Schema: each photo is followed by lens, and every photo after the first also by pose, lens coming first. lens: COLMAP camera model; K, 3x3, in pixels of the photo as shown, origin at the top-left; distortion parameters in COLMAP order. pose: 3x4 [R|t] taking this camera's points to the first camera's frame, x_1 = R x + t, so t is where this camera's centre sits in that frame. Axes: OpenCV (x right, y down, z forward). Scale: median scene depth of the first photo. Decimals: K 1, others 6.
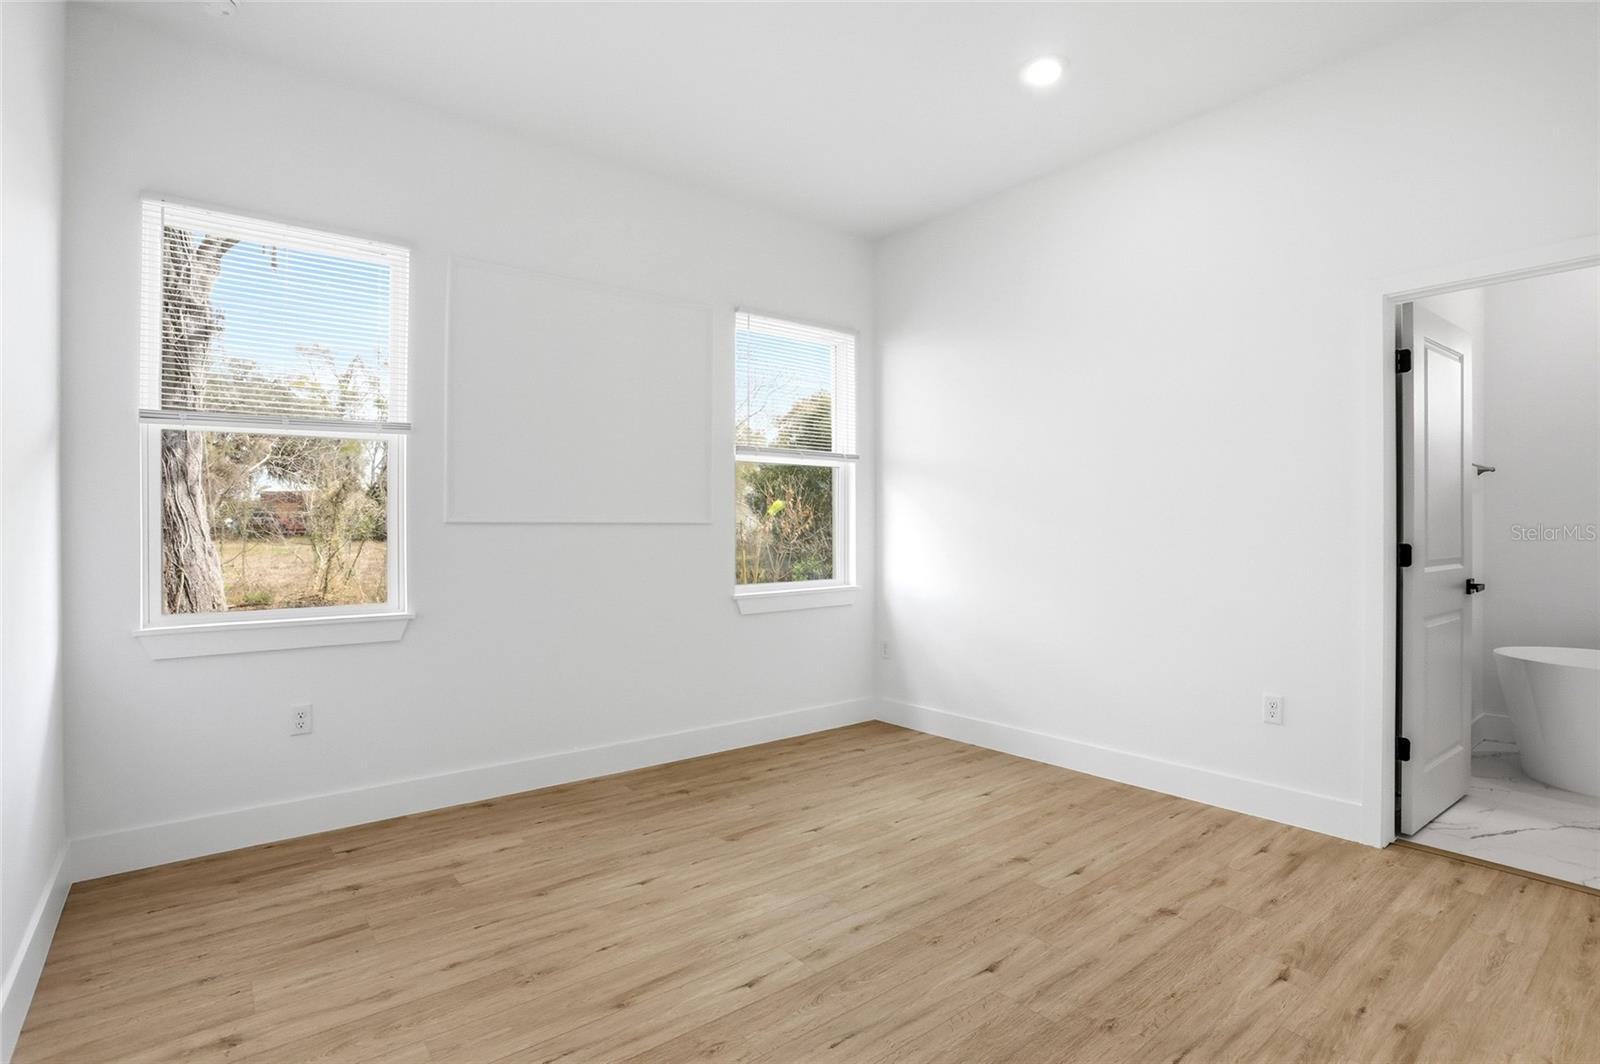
lens RADIAL K [[758.6, 0, 809.2], [0, 758.6, 522.0], [0, 0, 1]] dist [-0.075853, 0.032328]
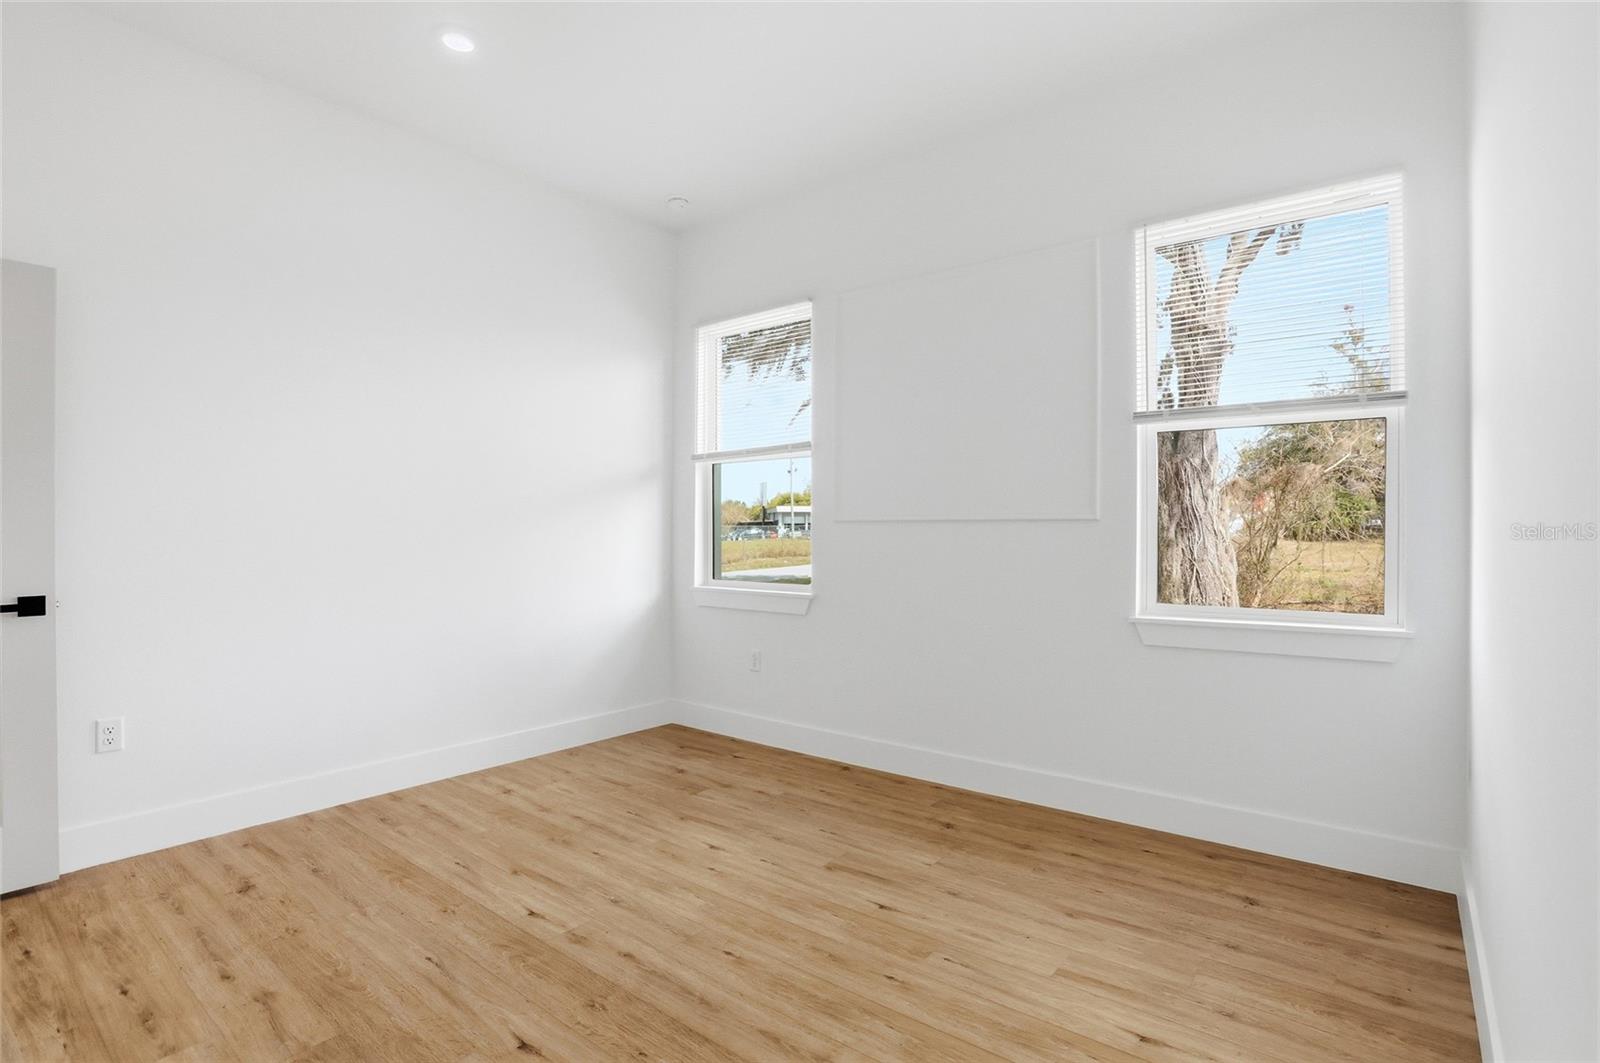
lens RADIAL K [[758.6, 0, 809.2], [0, 758.6, 521.5], [0, 0, 1]] dist [-0.075853, 0.032328]
pose [[0.247172, -0.008062, -0.968938, 0.687060], [0.008129, 0.999947, -0.006246, 0.008352], [0.968937, -0.006333, 0.247225, 0.670697]]
